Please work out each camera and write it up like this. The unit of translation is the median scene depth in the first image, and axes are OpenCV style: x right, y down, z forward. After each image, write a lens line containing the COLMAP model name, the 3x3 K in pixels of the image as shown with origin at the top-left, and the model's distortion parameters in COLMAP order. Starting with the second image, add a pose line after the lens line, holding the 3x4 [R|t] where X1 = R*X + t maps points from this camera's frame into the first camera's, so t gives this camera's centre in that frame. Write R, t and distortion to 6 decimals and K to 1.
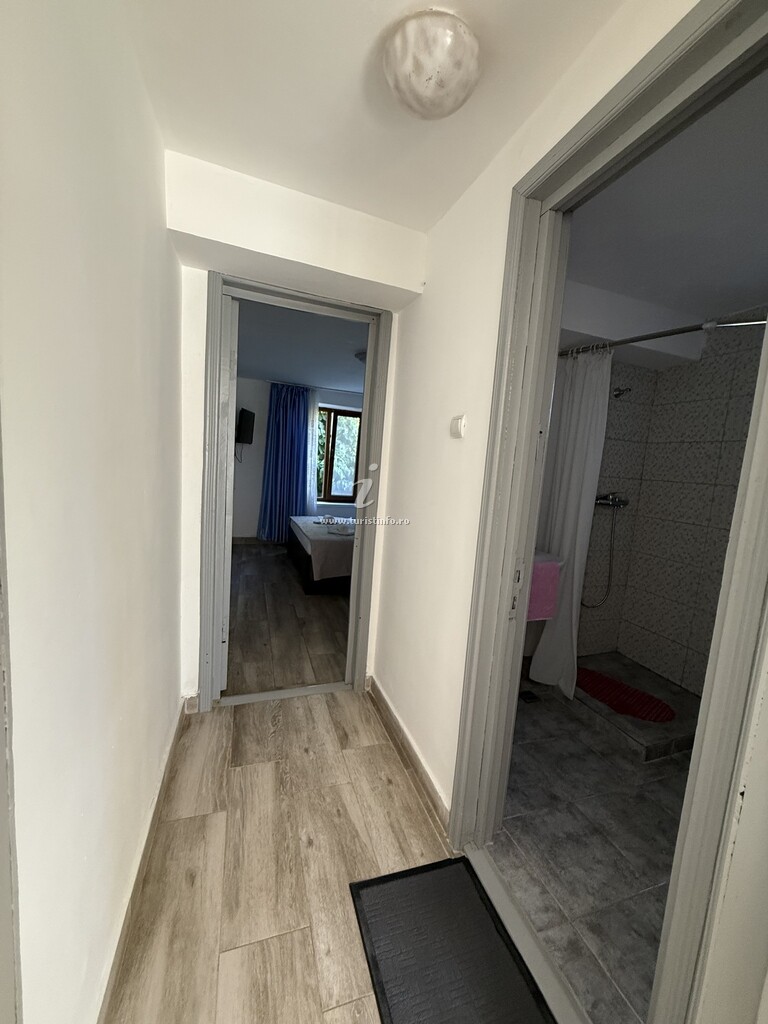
lens RADIAL K [[410.4, 0, 383.2], [0, 410.4, 511.2], [0, 0, 1]] dist [-0.001505, 0.000386]
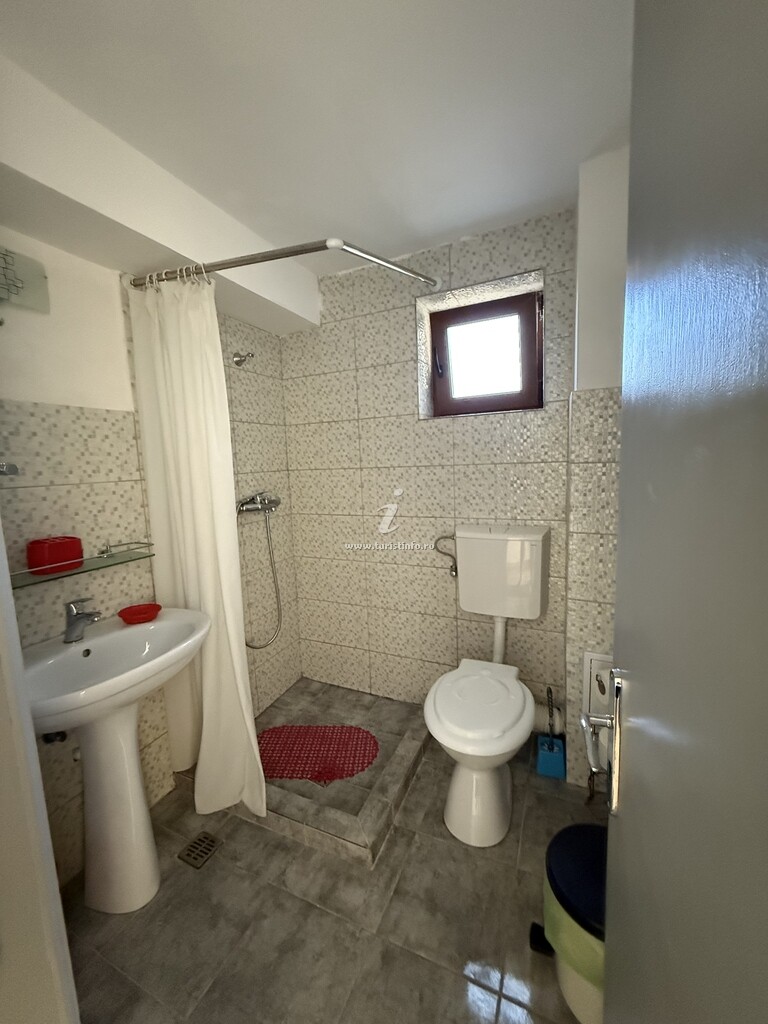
lens RADIAL K [[410.4, 0, 386.9], [0, 410.4, 510.2], [0, 0, 1]] dist [-0.001505, 0.000386]
pose [[0.686916, -0.186545, 0.702387, 0.224571], [0.172882, 0.980694, 0.091386, -0.051636], [-0.705874, 0.058656, 0.705904, 0.369225]]
